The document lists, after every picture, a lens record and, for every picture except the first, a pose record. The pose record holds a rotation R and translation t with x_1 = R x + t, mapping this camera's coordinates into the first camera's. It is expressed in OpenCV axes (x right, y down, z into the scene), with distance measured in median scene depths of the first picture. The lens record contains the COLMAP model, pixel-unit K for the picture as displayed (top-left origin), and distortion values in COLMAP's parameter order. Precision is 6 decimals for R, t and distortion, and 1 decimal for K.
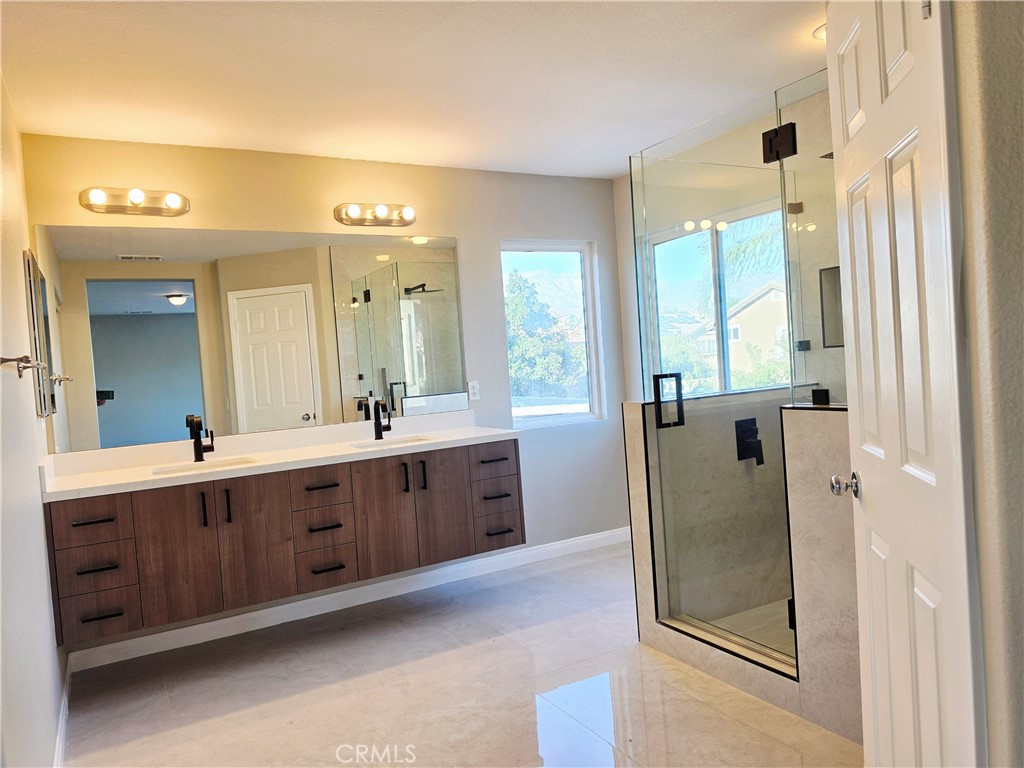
lens RADIAL K [[702.1, 0, 511.9], [0, 702.1, 384.4], [0, 0, 1]] dist [0.035386, -0.012623]
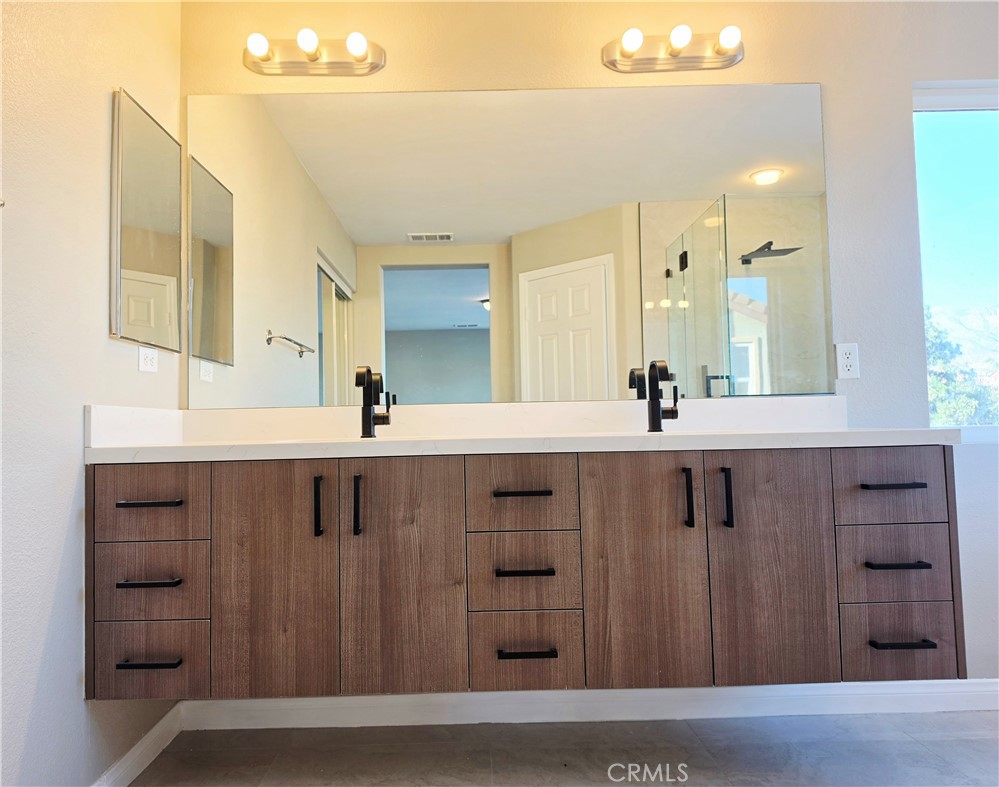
lens RADIAL K [[722.2, 0, 490.7], [0, 722.2, 390.8], [0, 0, 1]] dist [0.061843, -0.040969]
pose [[0.874330, 0.029849, -0.484412, -0.026349], [-0.056974, 0.997518, -0.041368, 0.086156], [0.481975, 0.063769, 0.873861, 0.473696]]
